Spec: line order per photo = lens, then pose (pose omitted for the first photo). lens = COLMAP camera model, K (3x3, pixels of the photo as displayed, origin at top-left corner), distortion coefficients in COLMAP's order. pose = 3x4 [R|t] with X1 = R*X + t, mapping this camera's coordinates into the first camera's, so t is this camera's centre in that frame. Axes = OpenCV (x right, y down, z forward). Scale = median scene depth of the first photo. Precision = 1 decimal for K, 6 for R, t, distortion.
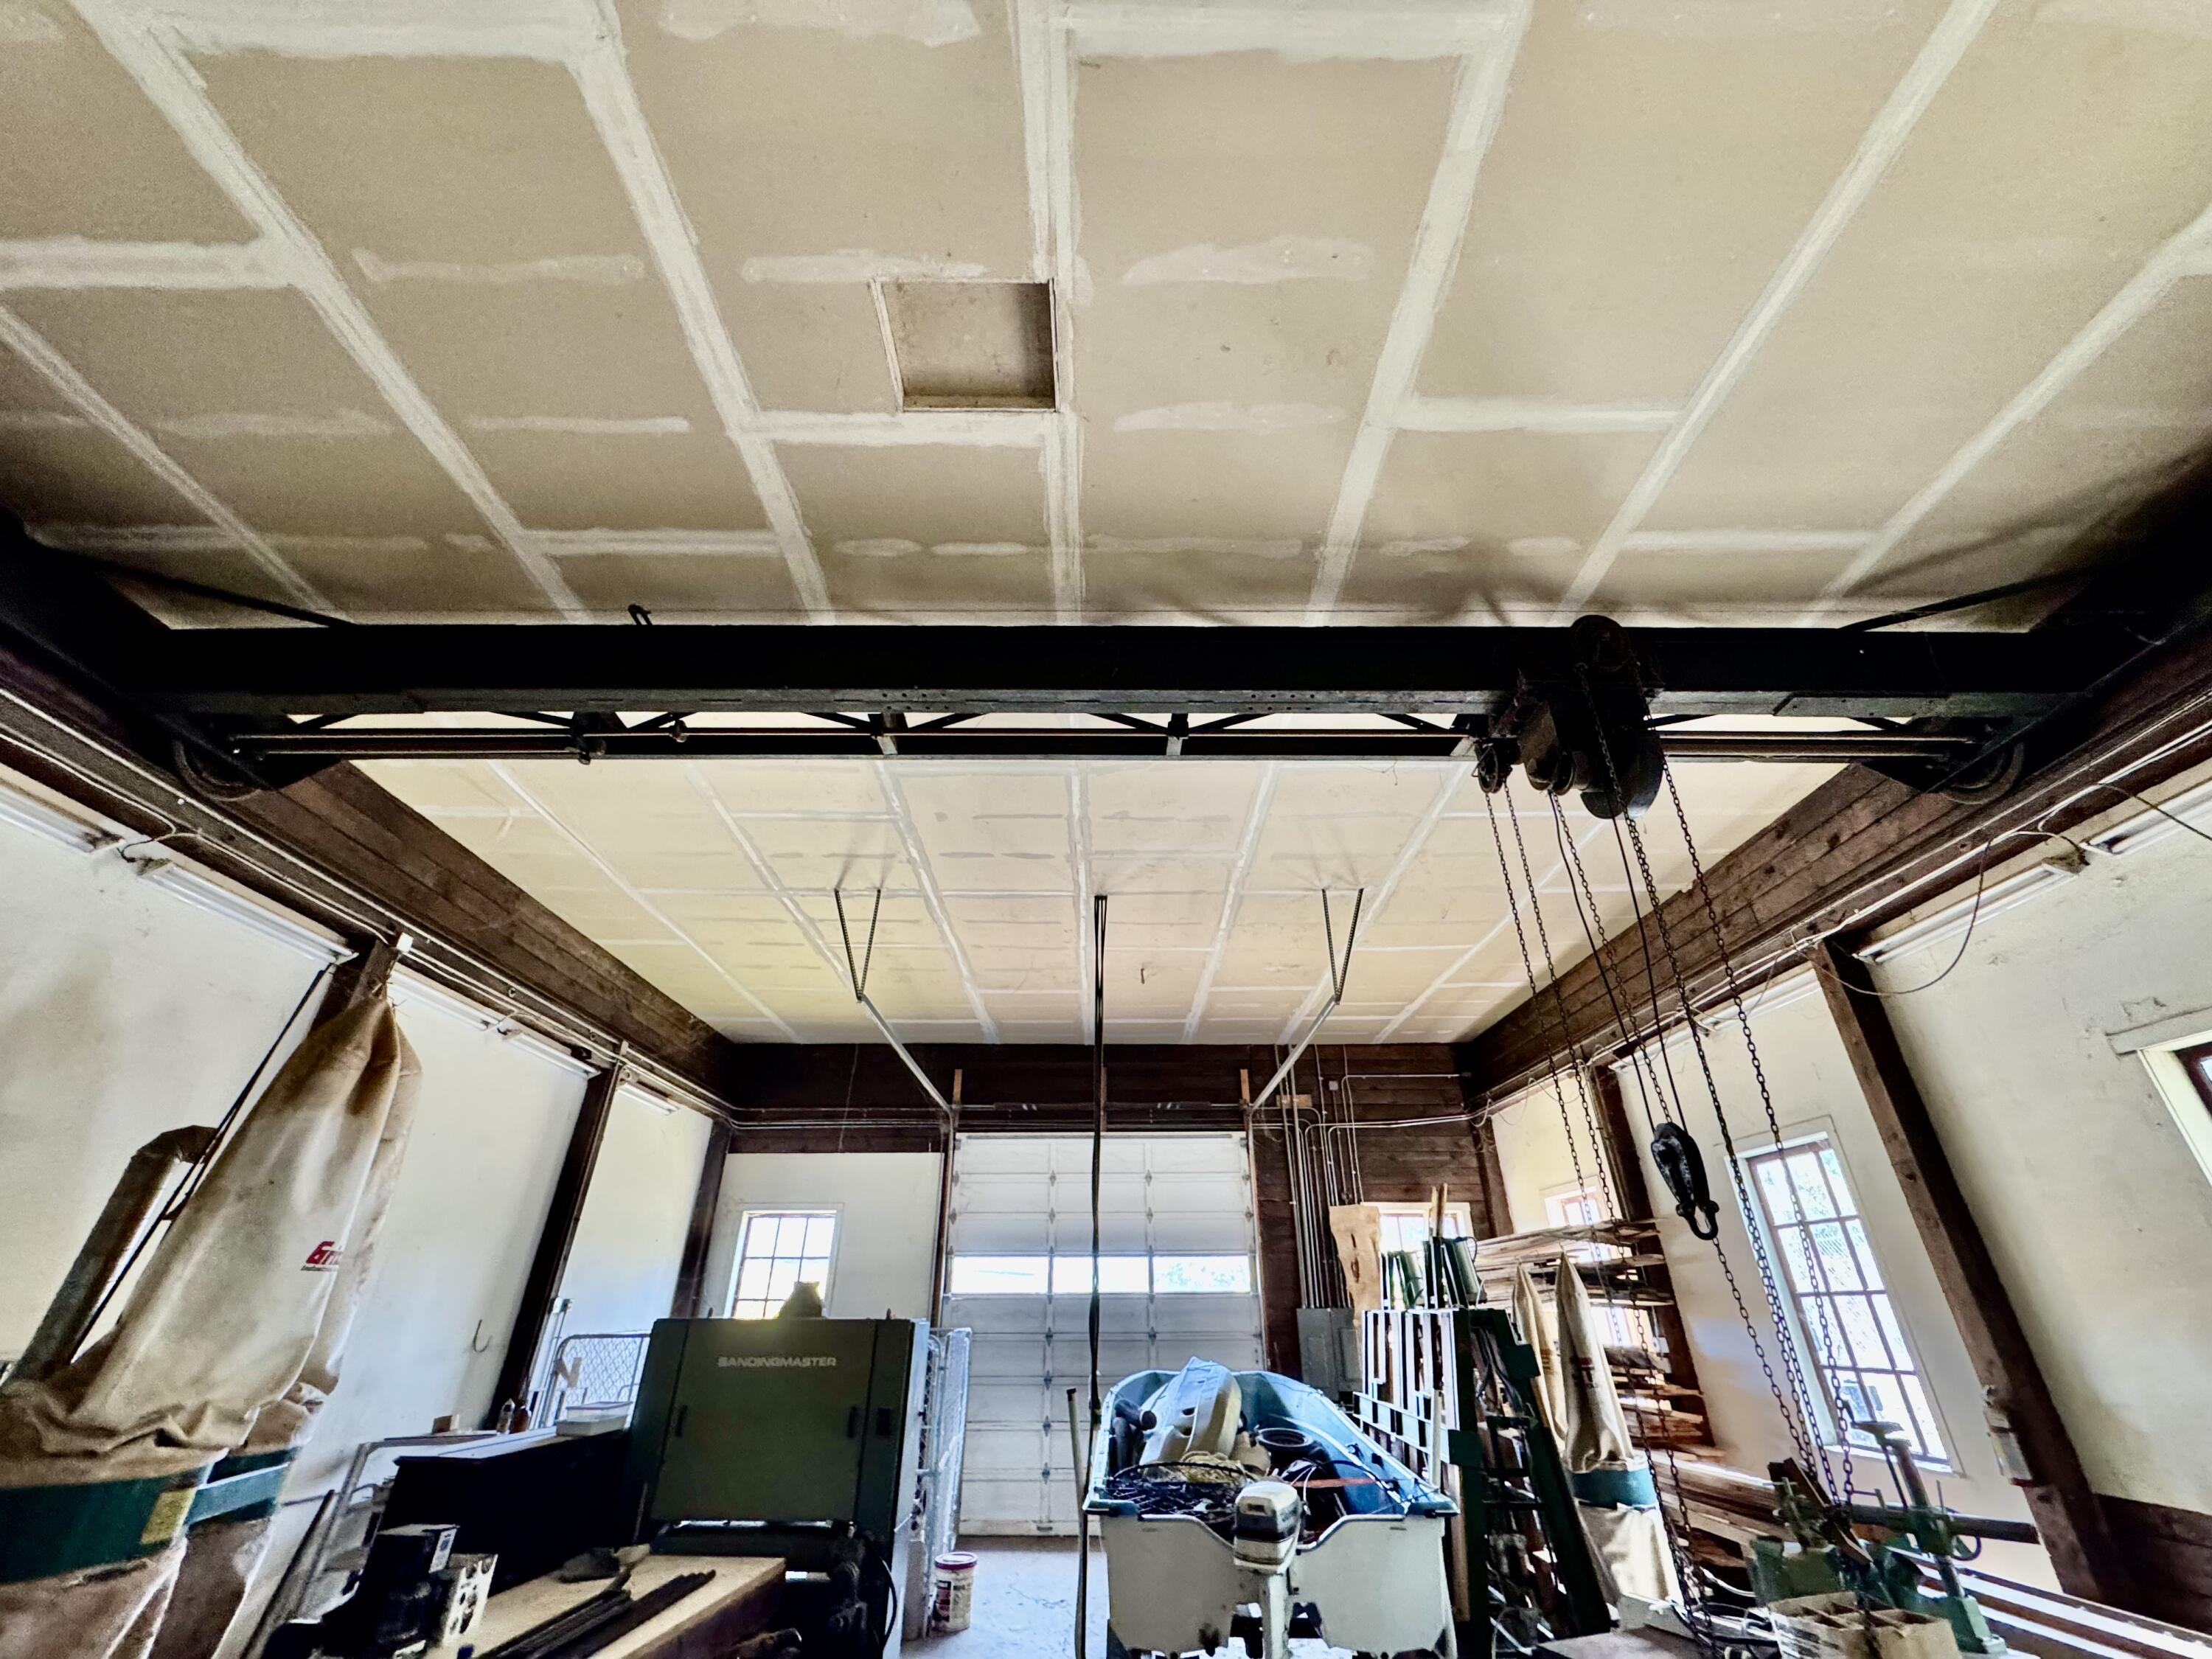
lens RADIAL K [[881.2, 0, 1108.1], [0, 881.2, 826.4], [0, 0, 1]] dist [-0.001604, 0.000393]
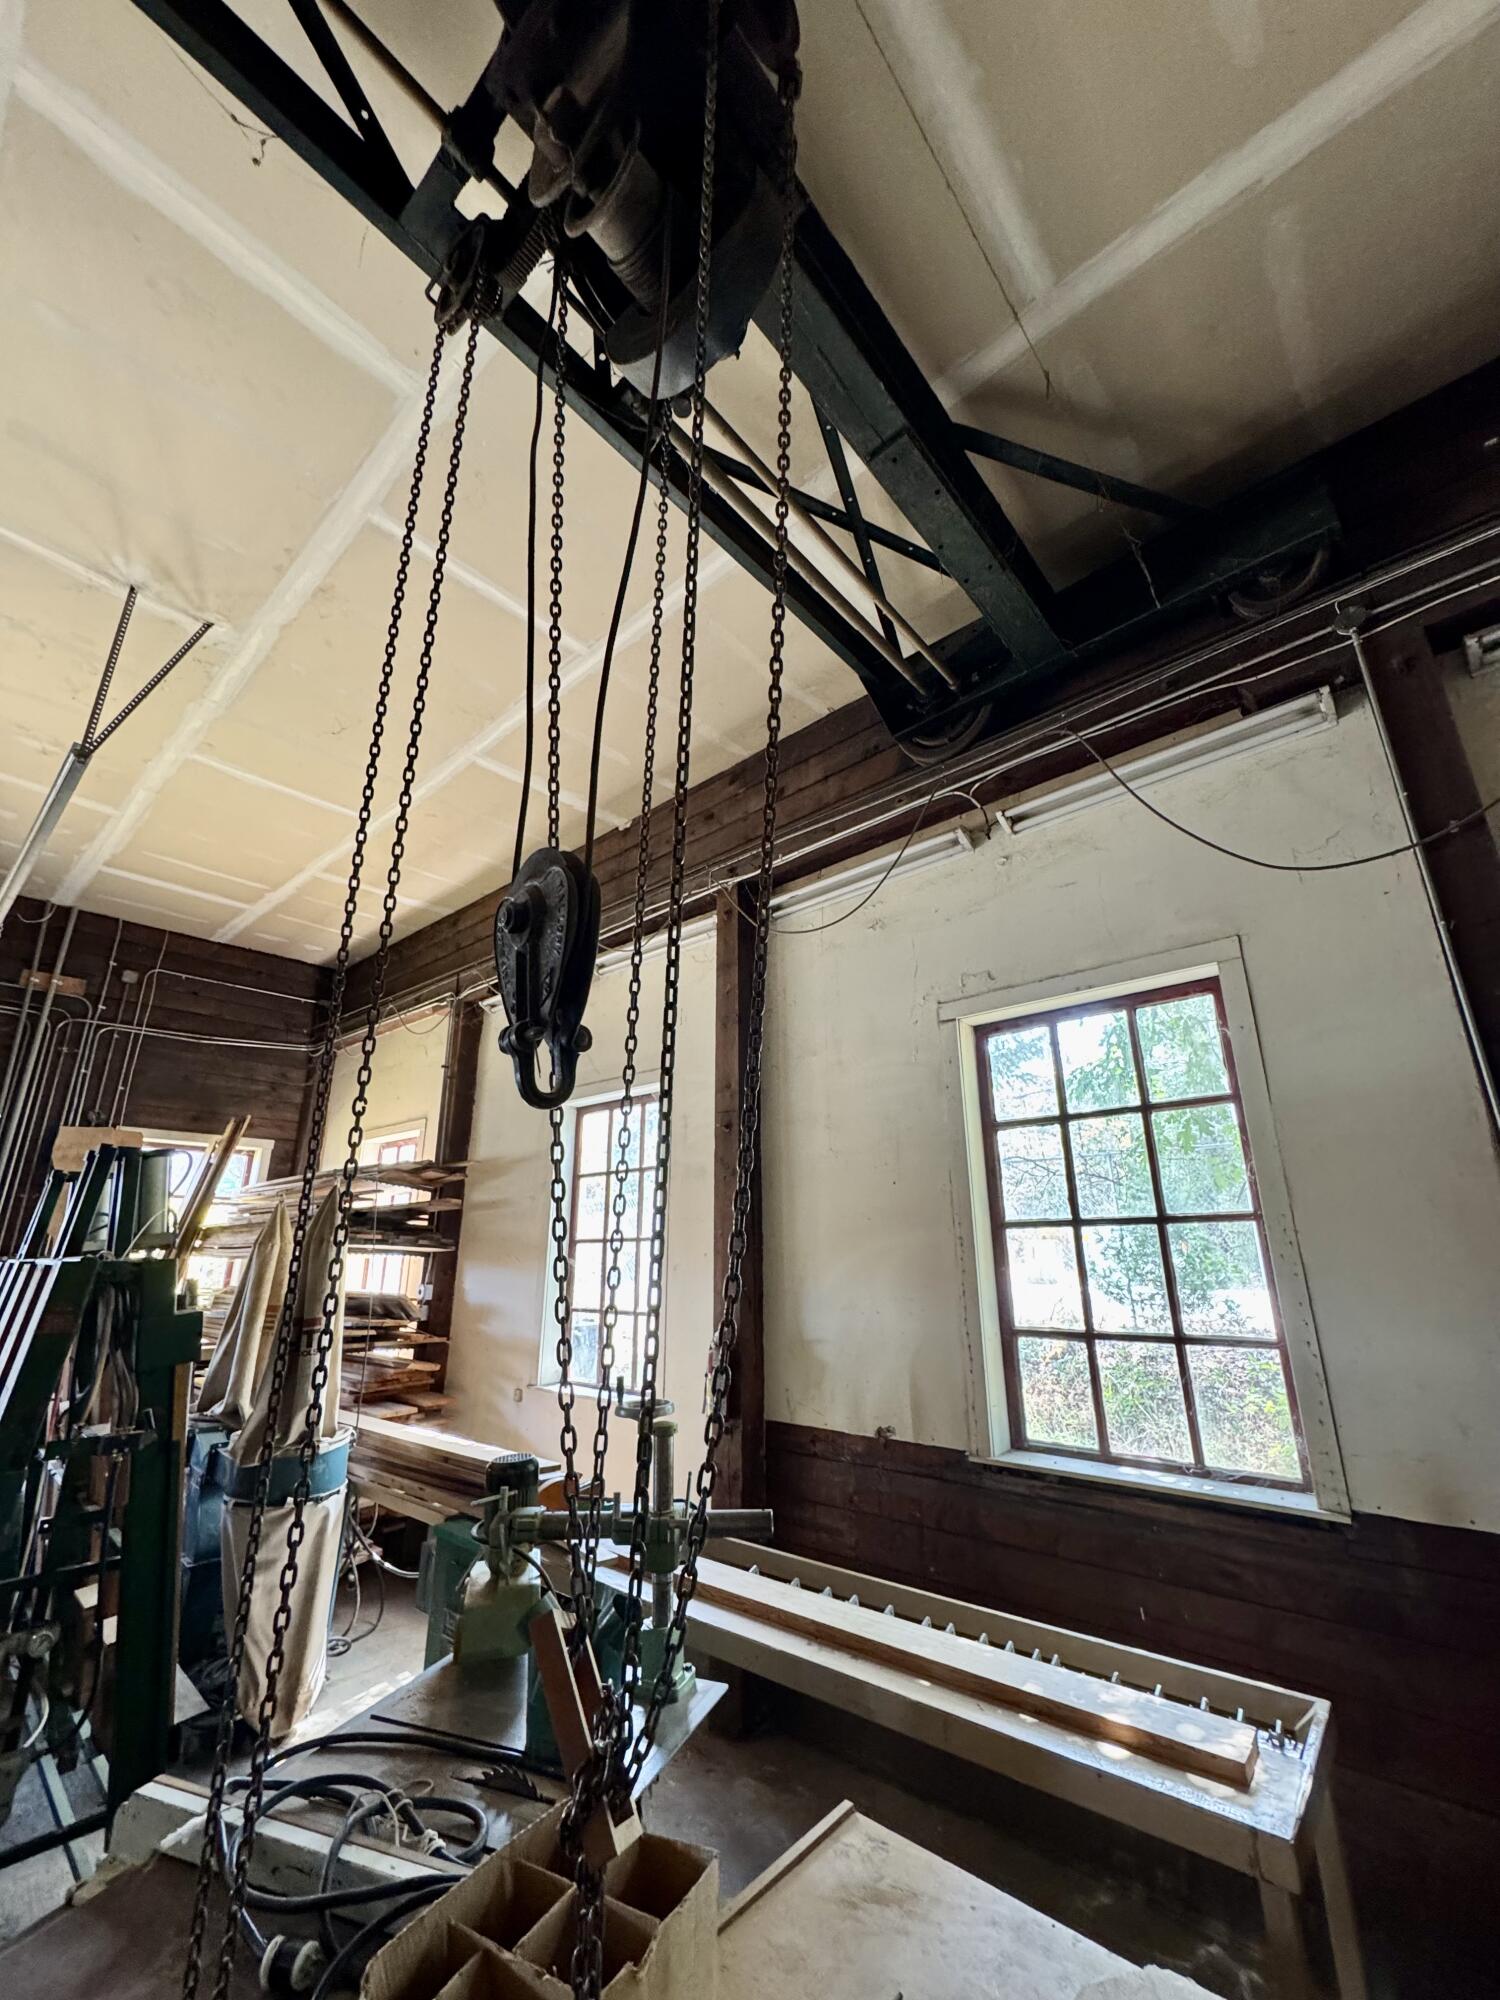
lens RADIAL K [[796.7, 0, 752.6], [0, 796.7, 1004.5], [0, 0, 1]] dist [-0.001604, 0.000393]
pose [[0.662259, 0.217922, 0.716884, 0.199002], [-0.355047, 0.933806, 0.044130, 0.158232], [-0.659814, -0.283753, 0.695794, 0.293097]]
